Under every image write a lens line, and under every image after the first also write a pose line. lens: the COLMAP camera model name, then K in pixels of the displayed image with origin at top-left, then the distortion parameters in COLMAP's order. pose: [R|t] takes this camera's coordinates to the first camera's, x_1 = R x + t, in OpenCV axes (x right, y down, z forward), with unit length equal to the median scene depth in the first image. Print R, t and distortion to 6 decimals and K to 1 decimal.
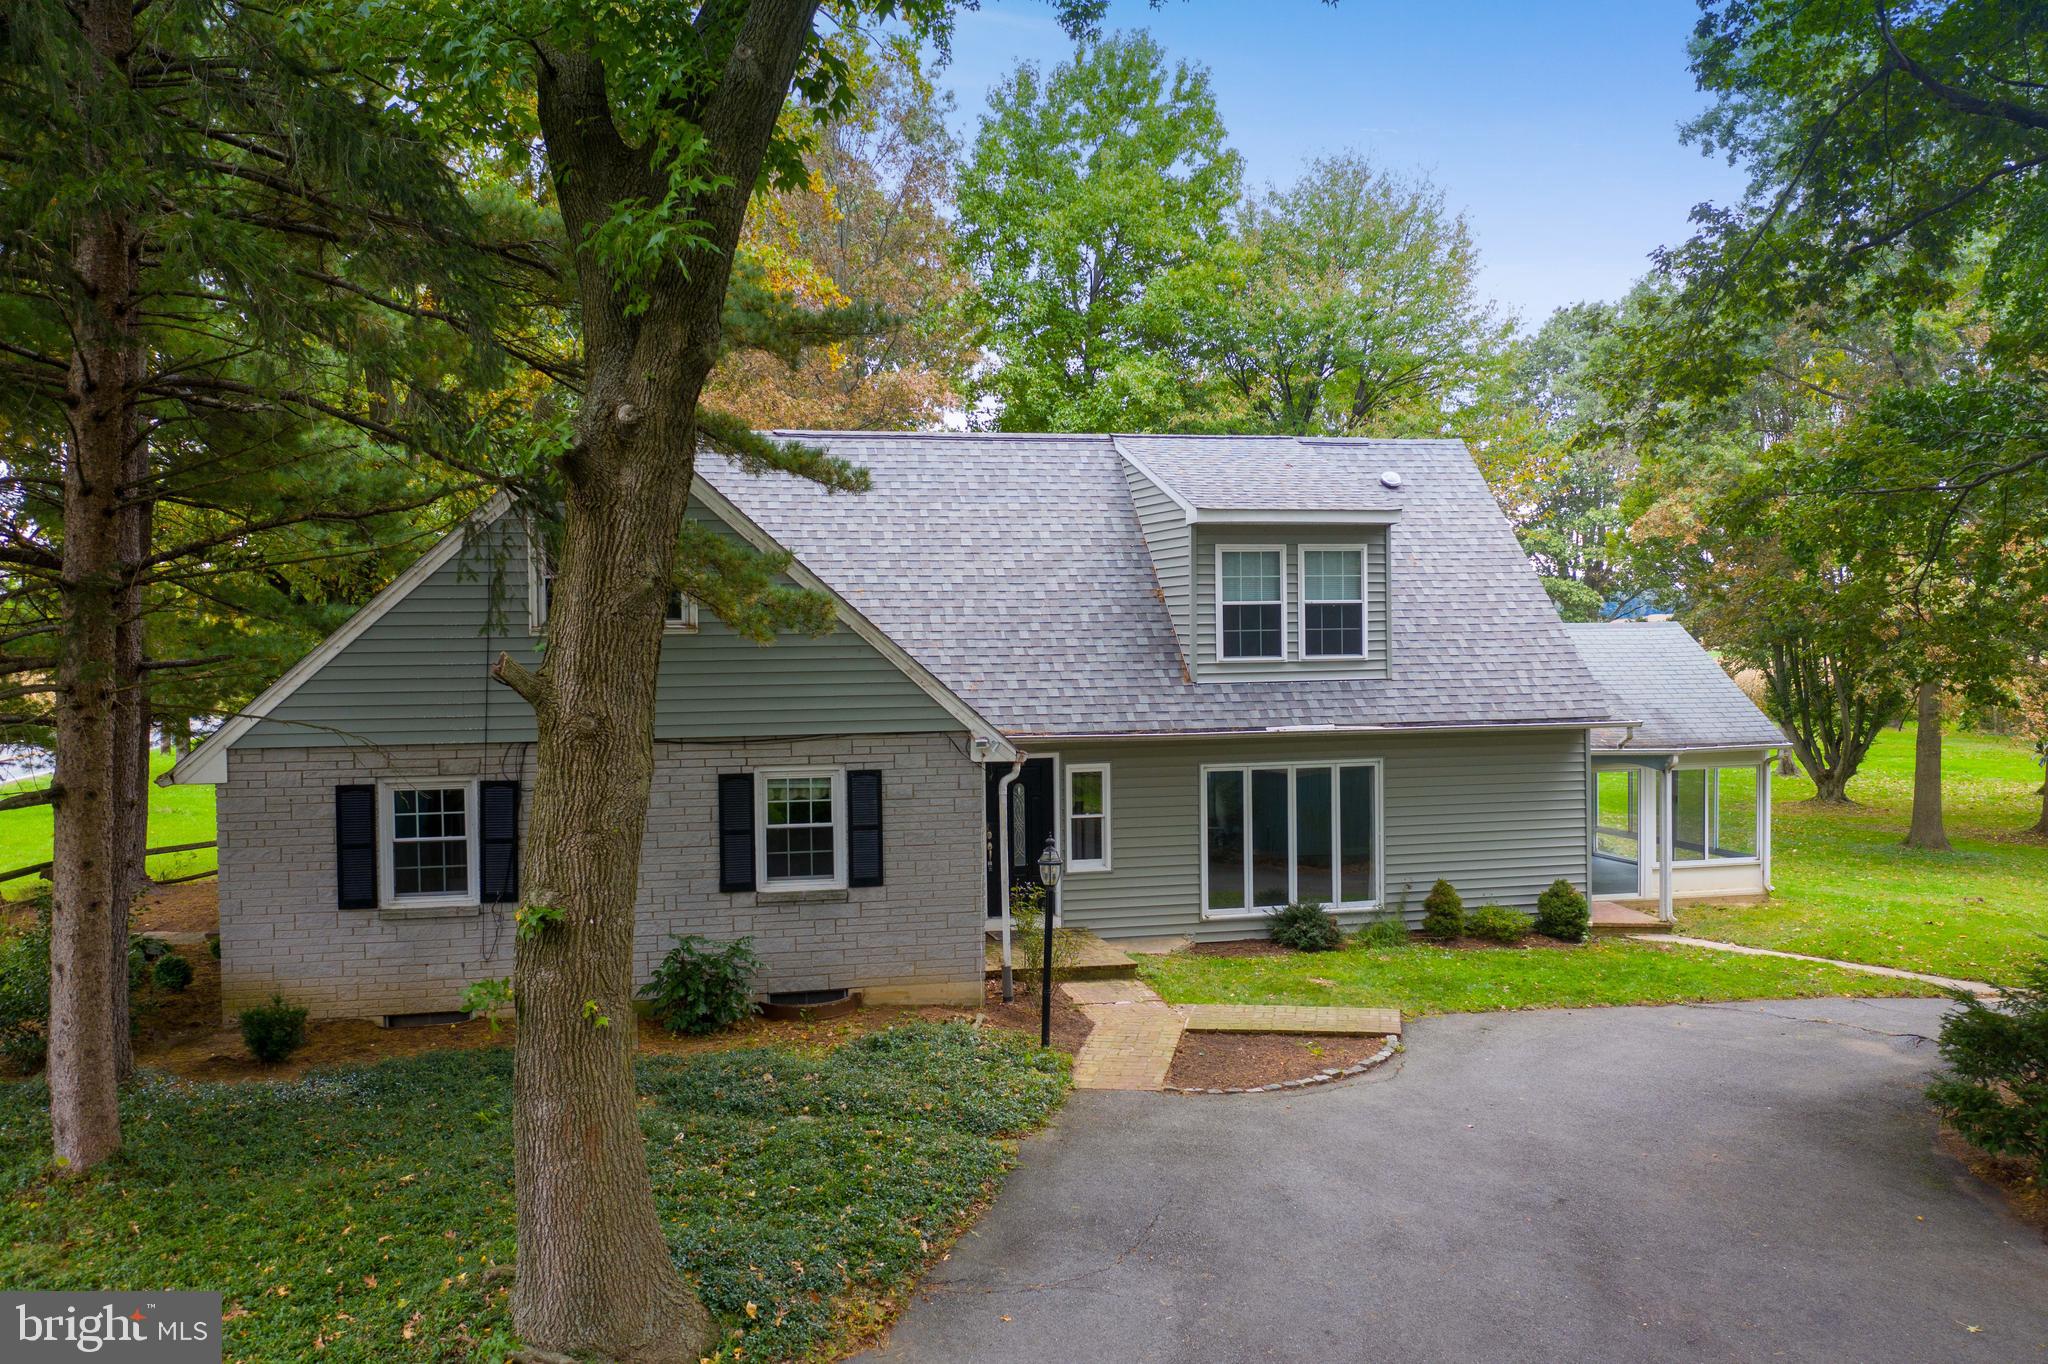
lens RADIAL K [[1630.7, 0, 1024.0], [0, 1630.7, 682.0], [0, 0, 1]] dist [-0.001430, 0.008771]
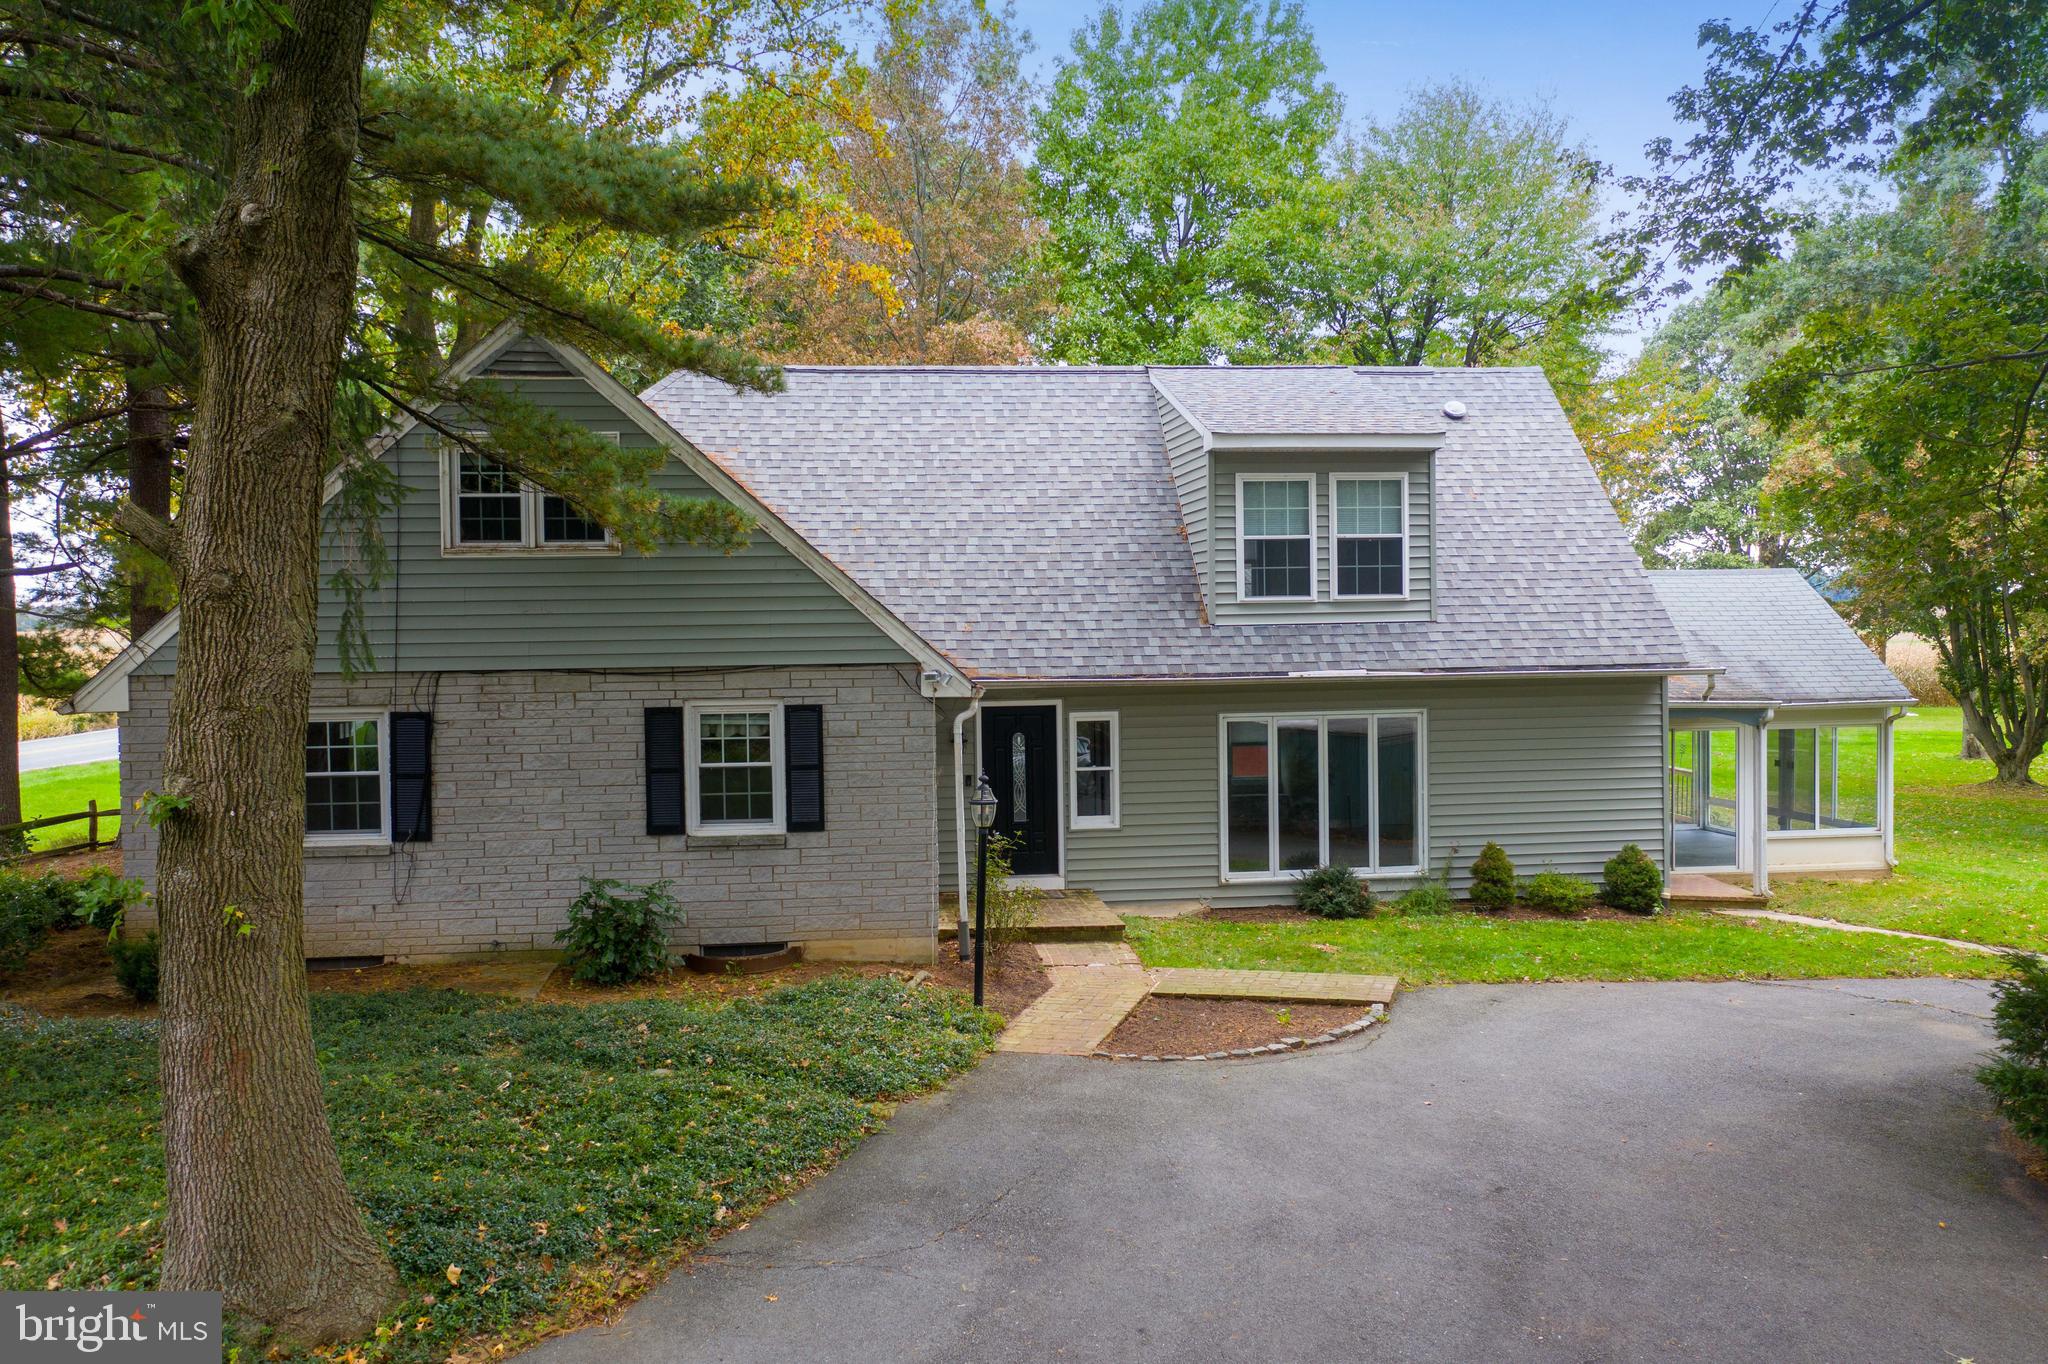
lens RADIAL K [[1630.7, 0, 1024.0], [0, 1630.7, 682.0], [0, 0, 1]] dist [-0.001430, 0.008771]
pose [[0.994005, 0.000500, -0.109337, 0.100844], [-0.000263, 0.999998, 0.002180, 0.031206], [0.109337, -0.002138, 0.994002, 0.078726]]
